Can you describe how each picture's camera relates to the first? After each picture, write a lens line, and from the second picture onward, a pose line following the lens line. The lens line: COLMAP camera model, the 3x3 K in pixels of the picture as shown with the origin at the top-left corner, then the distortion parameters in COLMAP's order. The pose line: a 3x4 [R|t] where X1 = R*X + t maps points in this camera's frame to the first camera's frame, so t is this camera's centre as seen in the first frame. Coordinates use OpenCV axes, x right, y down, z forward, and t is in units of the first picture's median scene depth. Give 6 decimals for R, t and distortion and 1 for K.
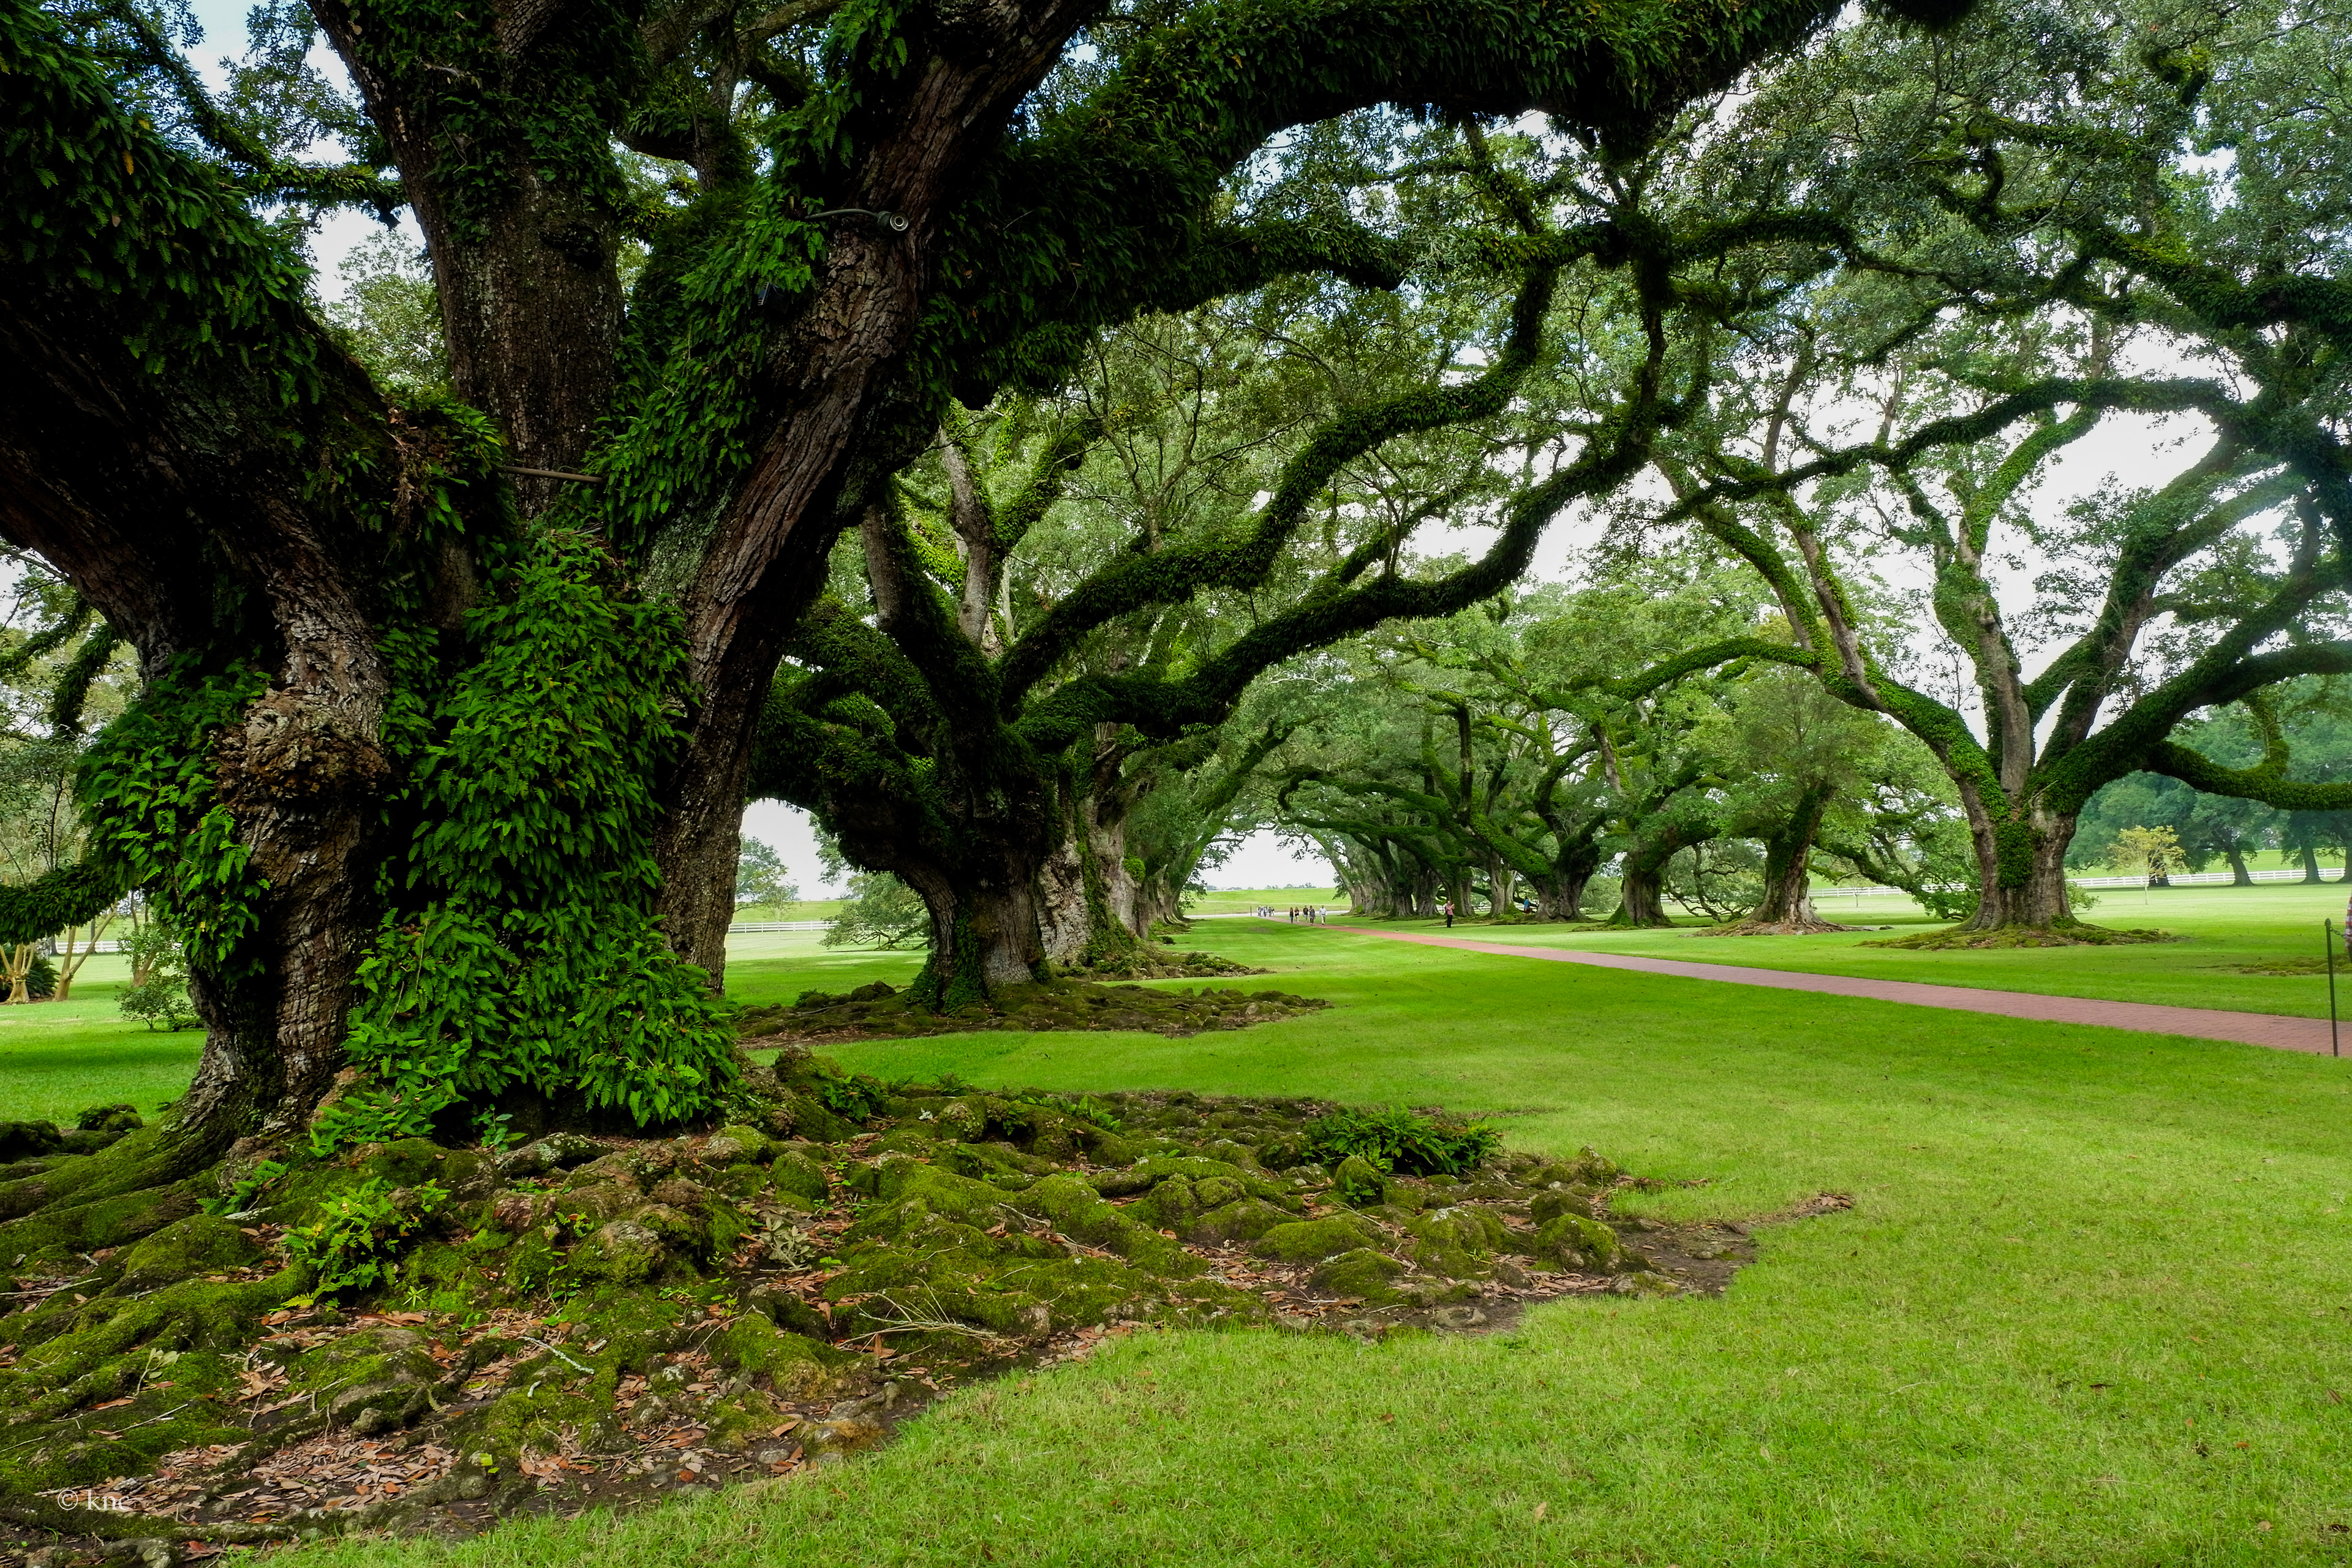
lens RADIAL K [[1651.4, 0, 1221.3], [0, 1651.4, 786.4], [0, 0, 1]] dist [-0.026521, 0.007954]
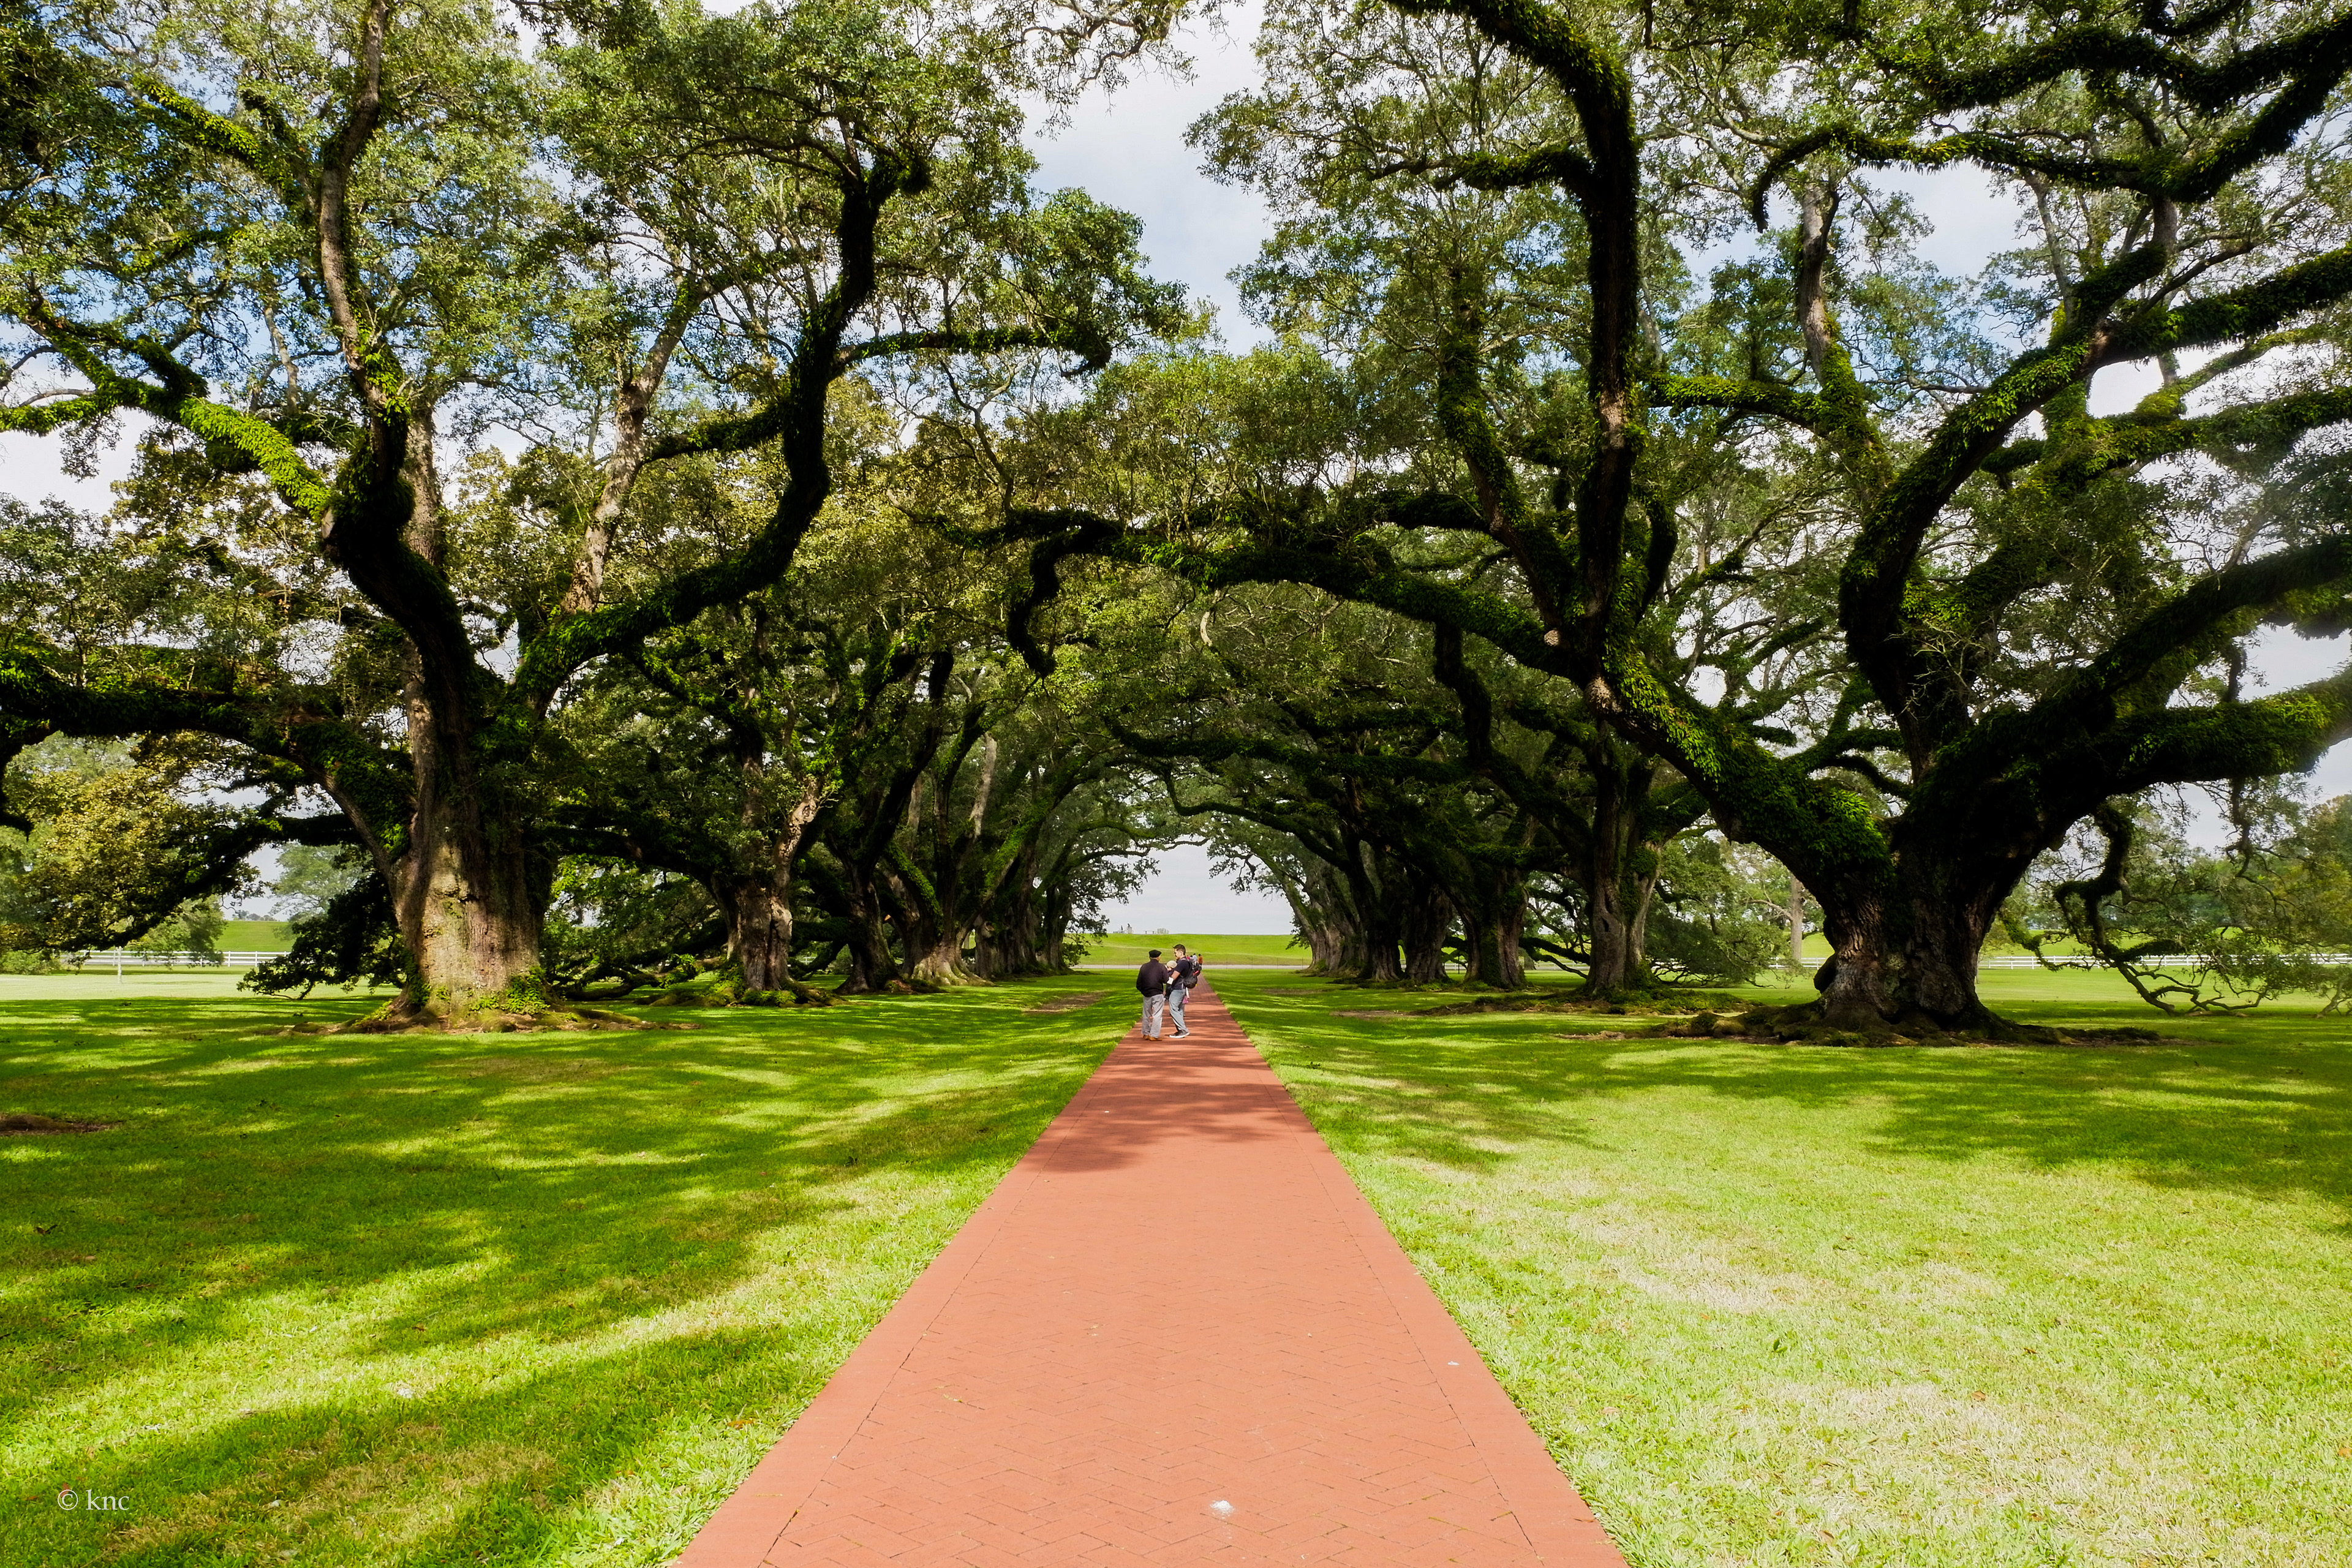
lens RADIAL K [[1651.4, 0, 1221.3], [0, 1651.4, 786.4], [0, 0, 1]] dist [-0.026521, 0.007954]
pose [[0.999171, 0.040717, 0.000138, 0.166236], [-0.040691, 0.998628, -0.032961, 0.106198], [-0.001480, 0.032928, 0.999457, 1.374651]]
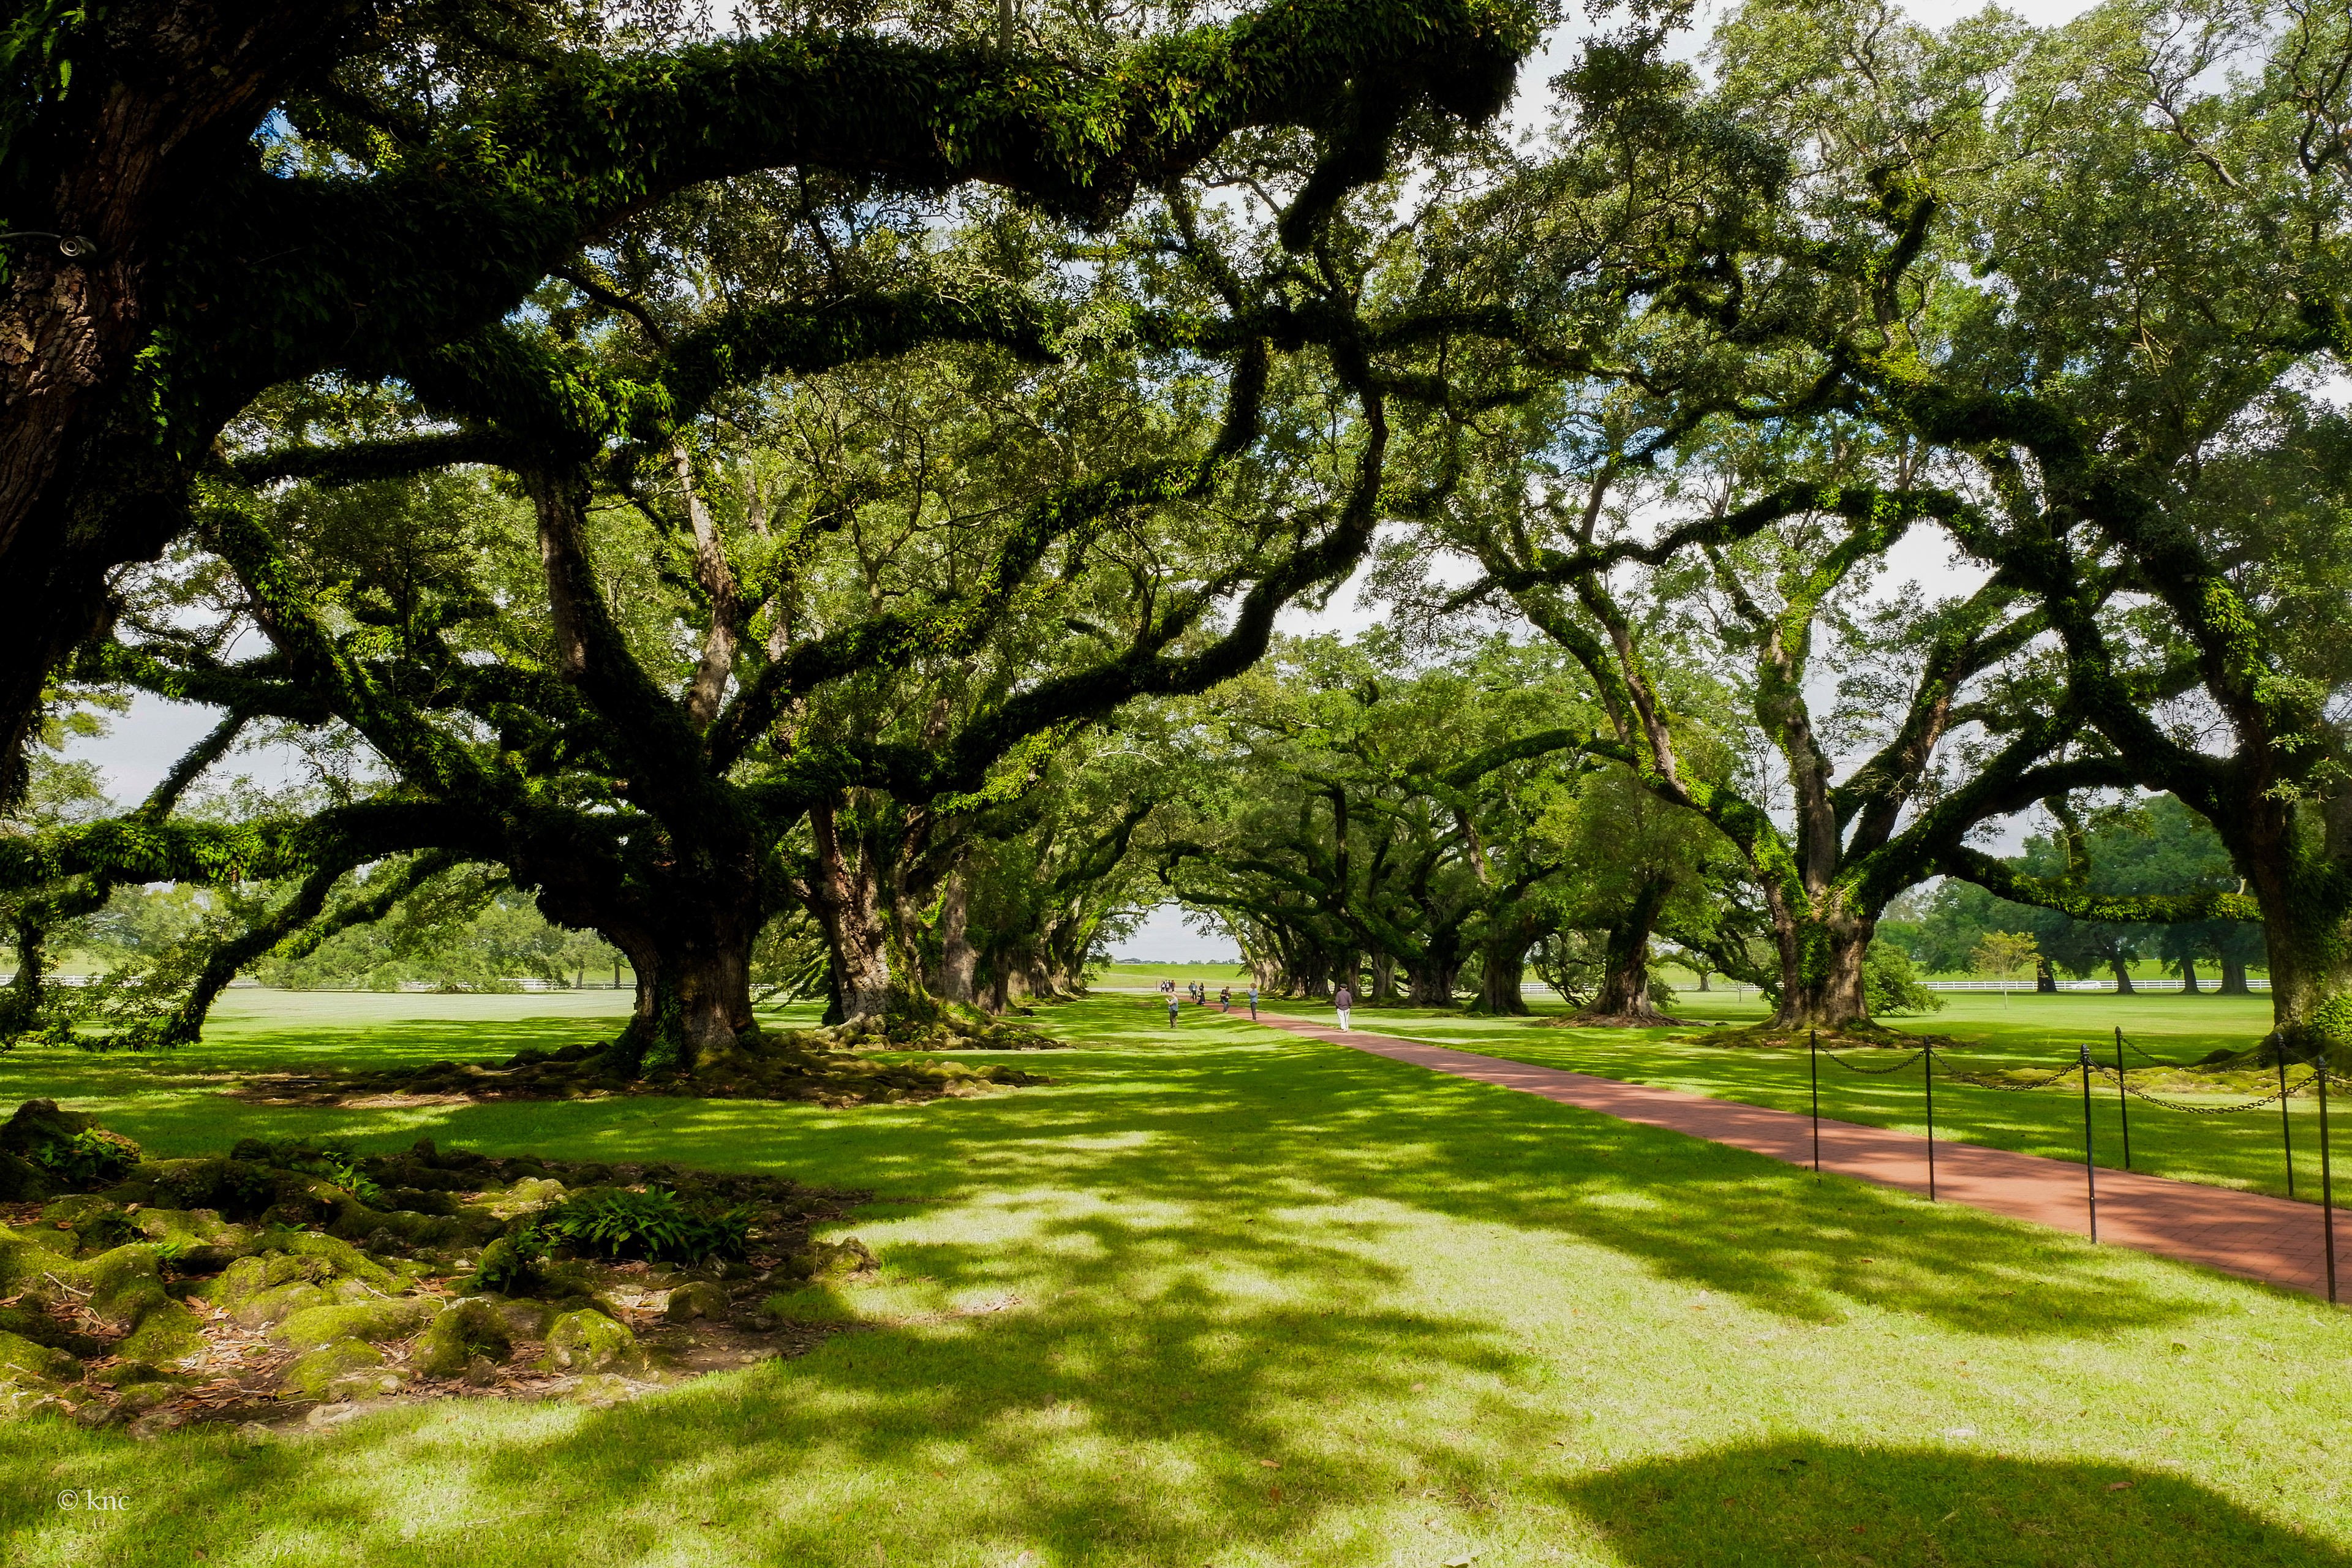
lens RADIAL K [[1651.4, 0, 1221.3], [0, 1651.4, 786.4], [0, 0, 1]] dist [-0.026521, 0.007954]
pose [[0.998371, 0.039426, 0.041232, 0.056774], [-0.037526, 0.998242, -0.045887, -0.001023], [-0.042969, 0.044265, 0.998095, 0.003558]]
